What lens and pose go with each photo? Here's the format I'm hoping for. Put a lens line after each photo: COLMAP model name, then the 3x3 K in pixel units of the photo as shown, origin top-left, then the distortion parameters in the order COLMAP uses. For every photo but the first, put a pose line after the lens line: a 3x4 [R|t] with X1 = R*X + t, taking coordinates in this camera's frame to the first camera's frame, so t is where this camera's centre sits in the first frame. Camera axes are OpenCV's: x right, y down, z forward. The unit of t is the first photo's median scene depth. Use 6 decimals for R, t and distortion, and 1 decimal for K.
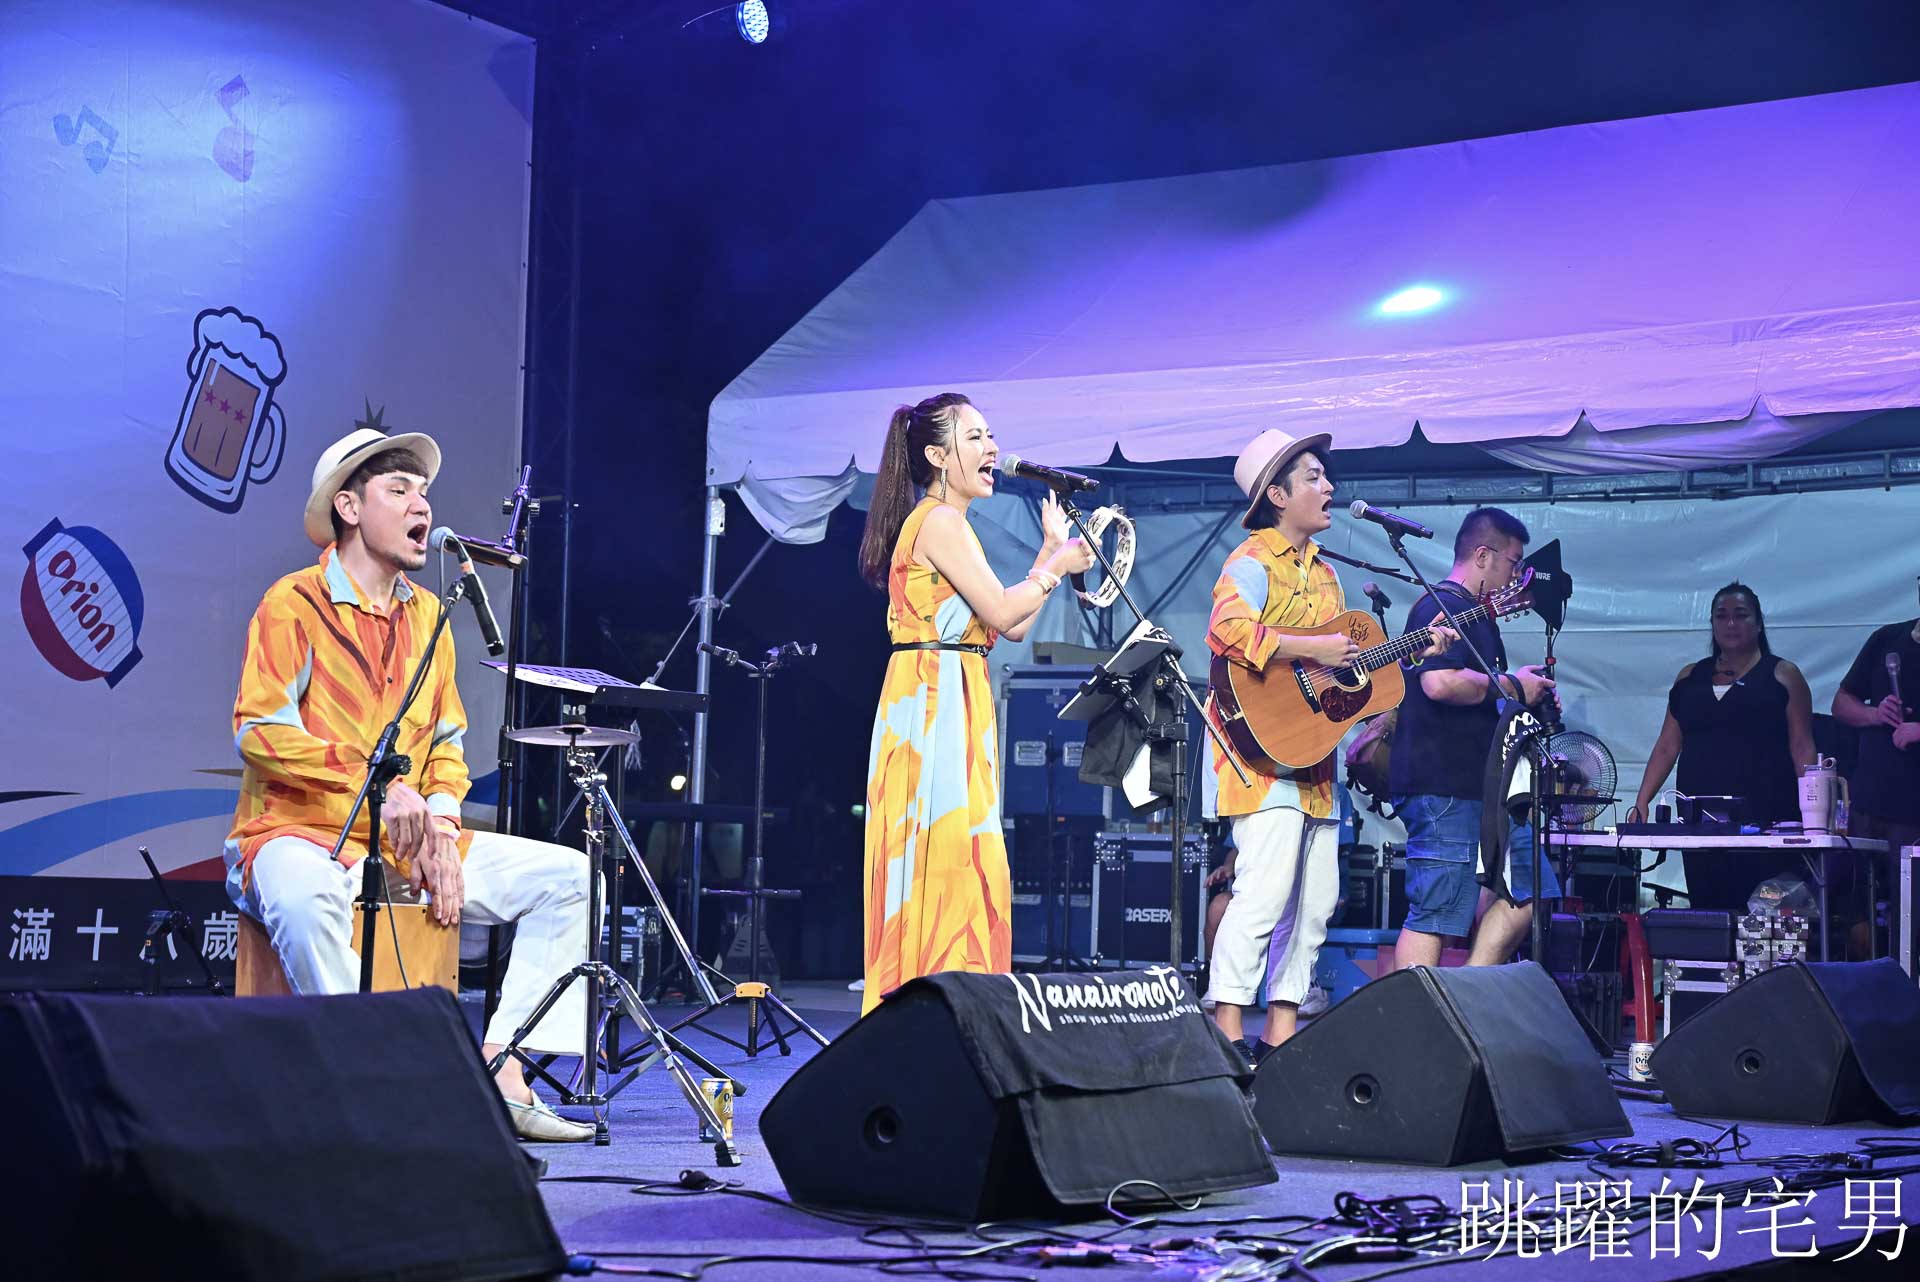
lens RADIAL K [[3260.0, 0, 988.5], [0, 3260.0, 647.2], [0, 0, 1]] dist [0.011528, -0.077574]
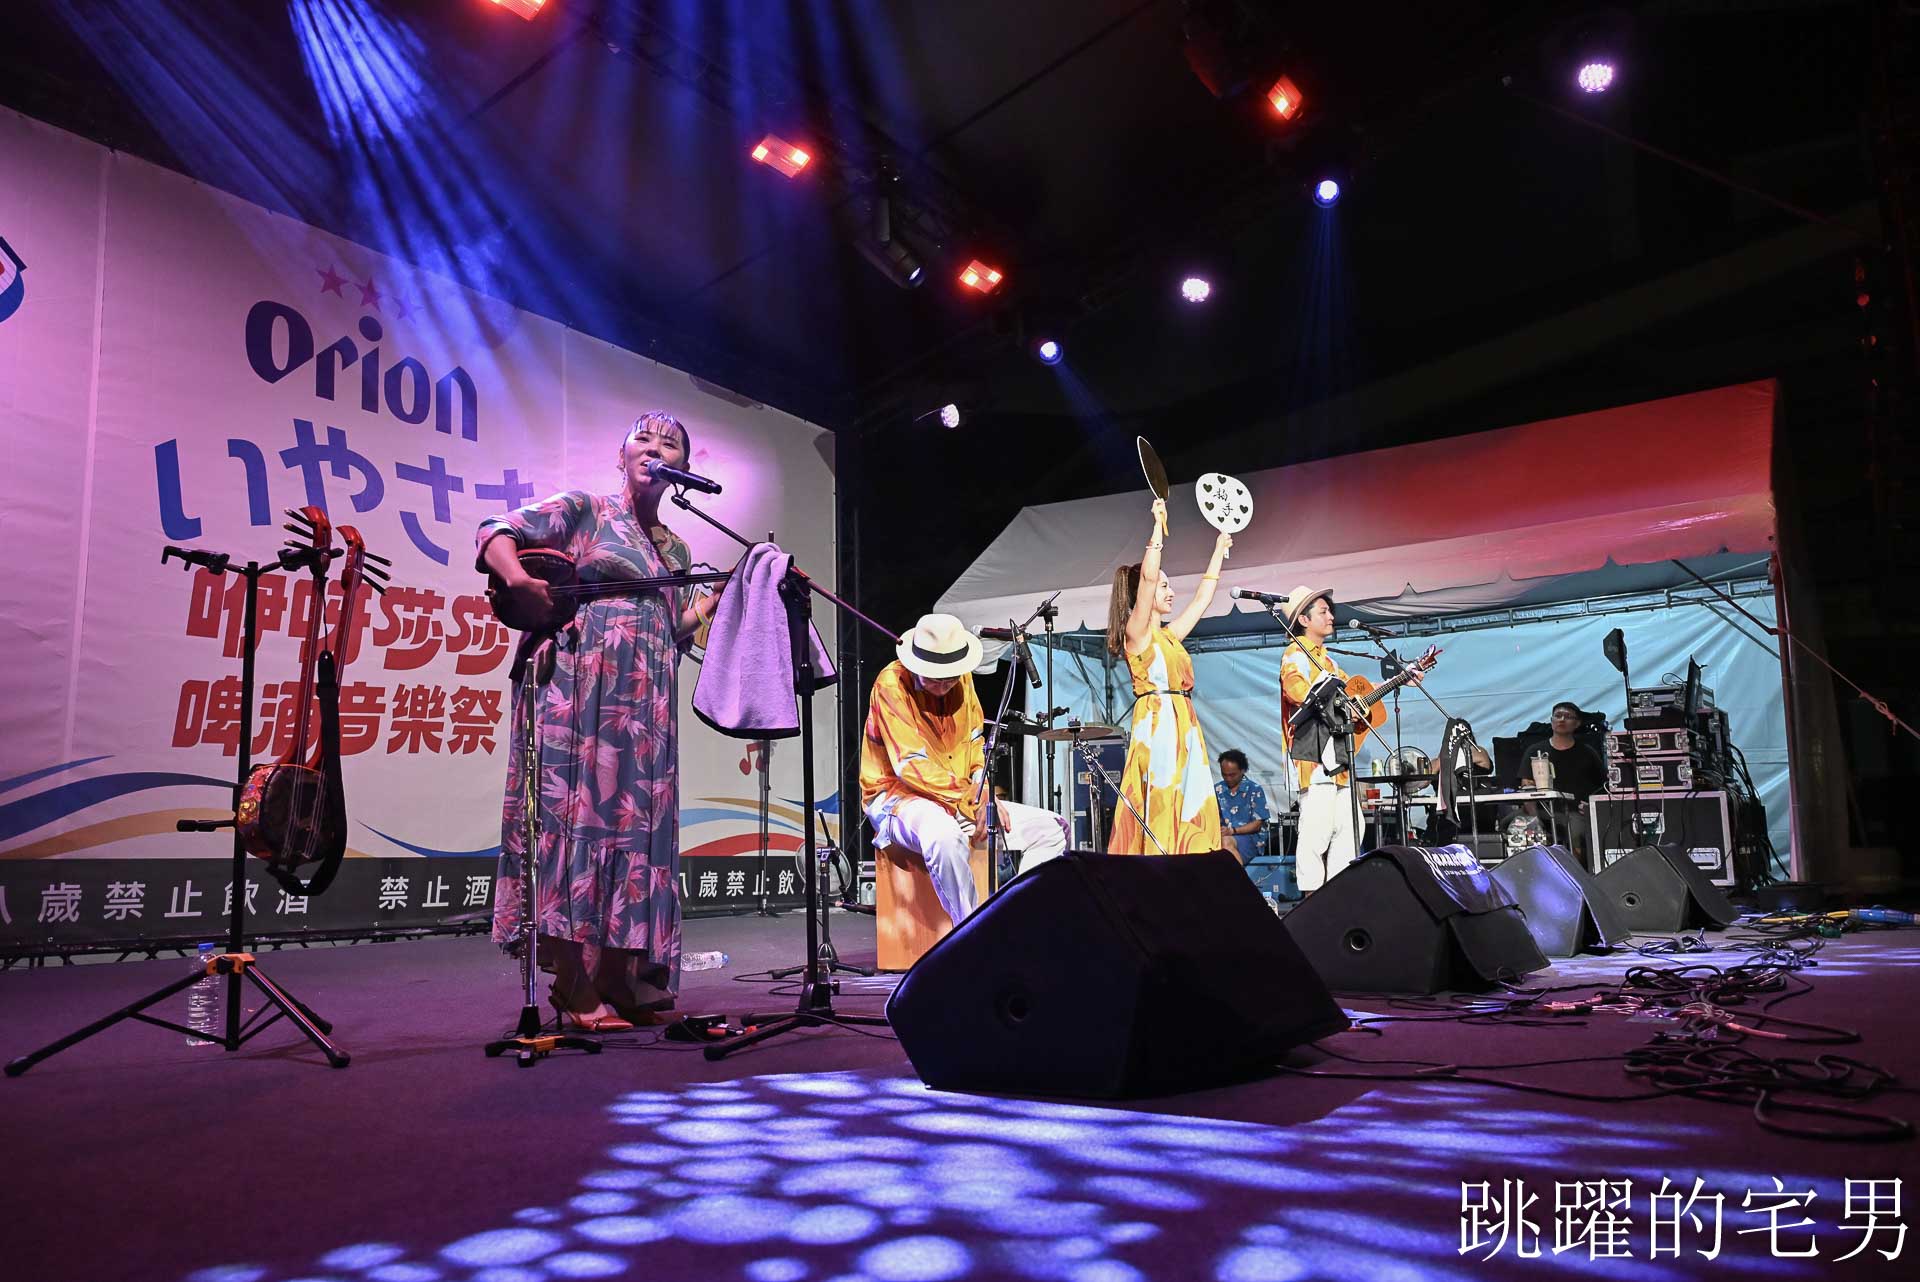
lens RADIAL K [[1473.4, 0, 960.0], [0, 1473.4, 641.0], [0, 0, 1]] dist [0.021315, 0.003693]
pose [[0.998056, -0.038309, 0.049155, -0.121807], [0.042150, 0.995931, -0.079656, 0.020255], [-0.045903, 0.081573, 0.995610, 0.105360]]
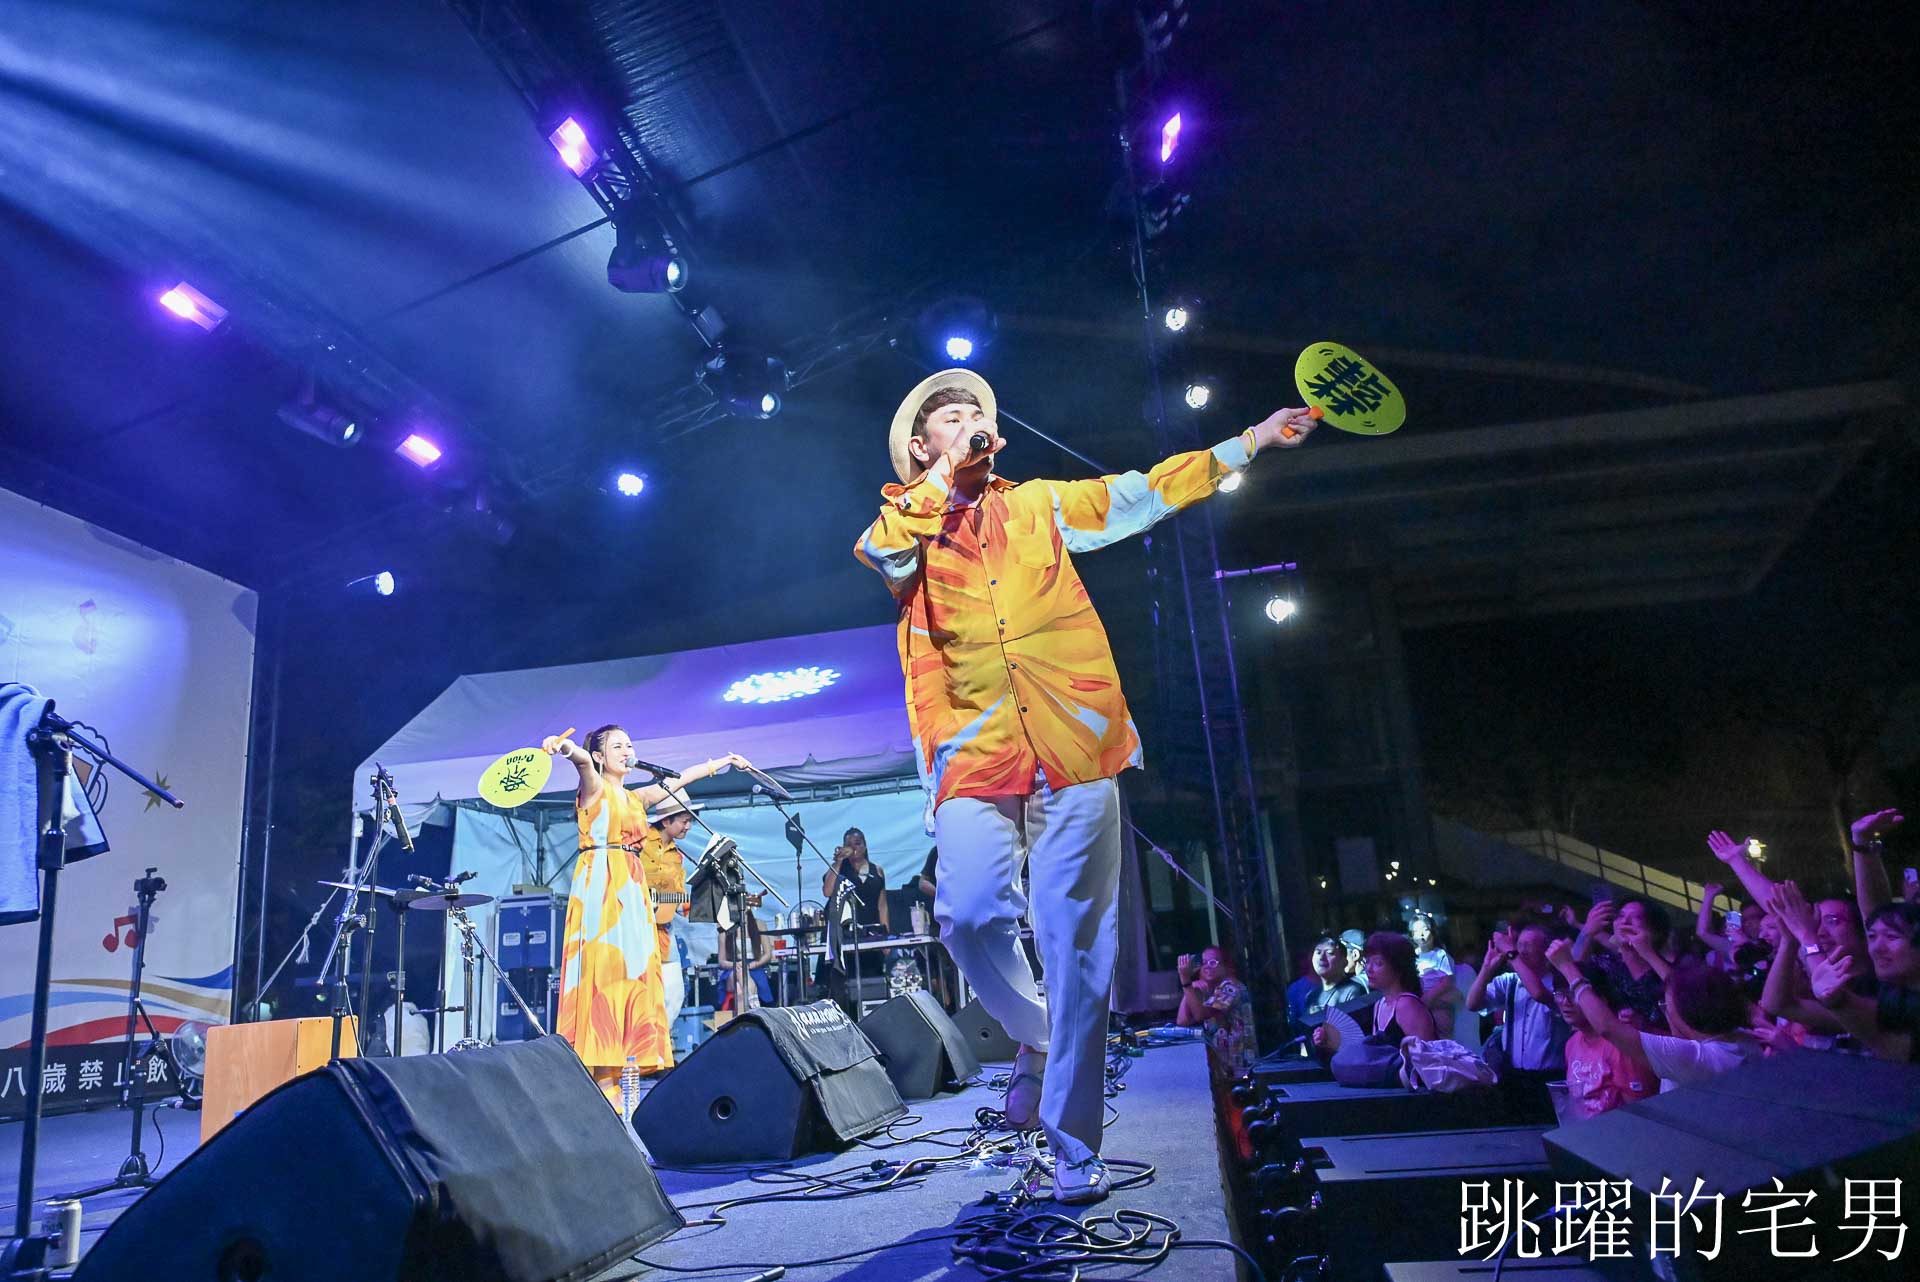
lens RADIAL K [[1273.3, 0, 960.0], [0, 1273.3, 641.0], [0, 0, 1]] dist [-0.002529, -0.002569]
pose [[0.902062, 0.017011, 0.431272, -0.093905], [0.069874, 0.980286, -0.184817, 0.018447], [-0.425914, 0.196852, 0.883089, 0.146405]]
